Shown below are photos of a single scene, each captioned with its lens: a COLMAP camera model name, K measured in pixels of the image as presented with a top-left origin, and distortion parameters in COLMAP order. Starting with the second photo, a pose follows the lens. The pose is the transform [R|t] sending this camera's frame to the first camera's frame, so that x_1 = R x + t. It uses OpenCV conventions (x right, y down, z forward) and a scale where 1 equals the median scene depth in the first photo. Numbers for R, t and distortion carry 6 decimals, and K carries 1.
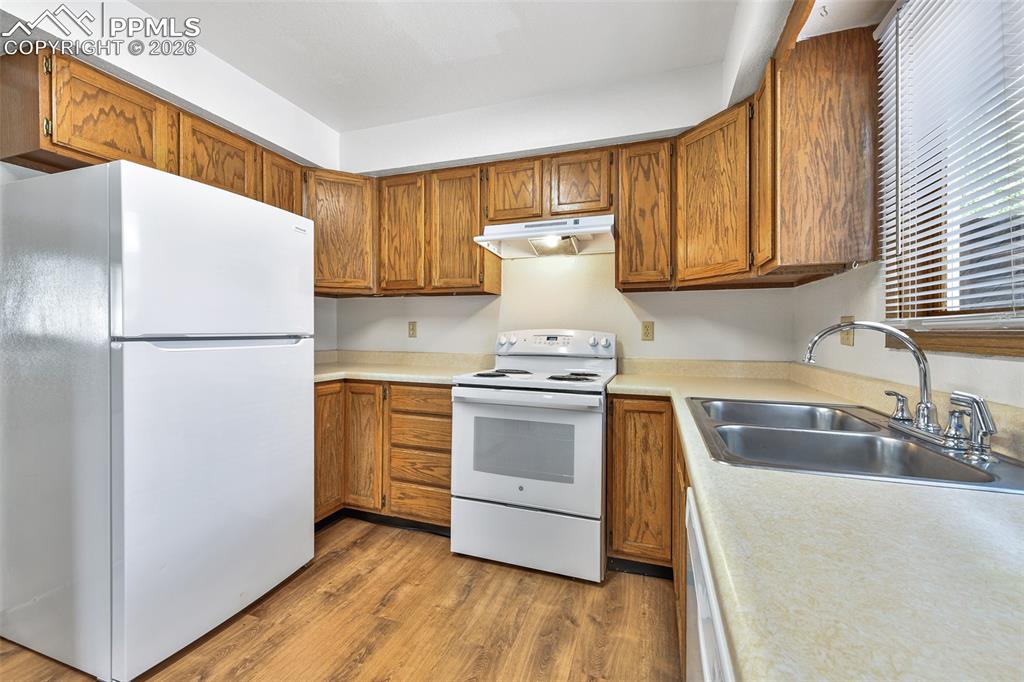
lens RADIAL K [[398.2, 0, 522.1], [0, 398.2, 334.5], [0, 0, 1]] dist [-0.002187, -0.000771]
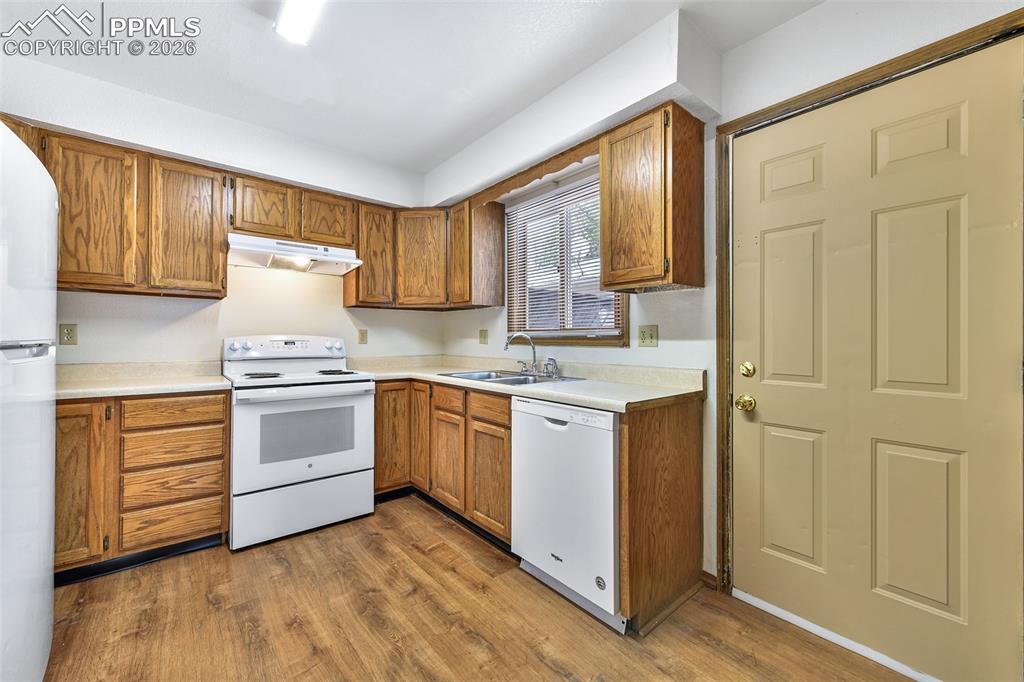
lens RADIAL K [[398.2, 0, 490.3], [0, 398.2, 337.6], [0, 0, 1]] dist [-0.002187, -0.000771]
pose [[0.554128, -0.000841, 0.832431, -0.669227], [0.004086, 0.999990, -0.001710, -0.002268], [-0.832421, 0.004349, 0.554126, -0.131800]]
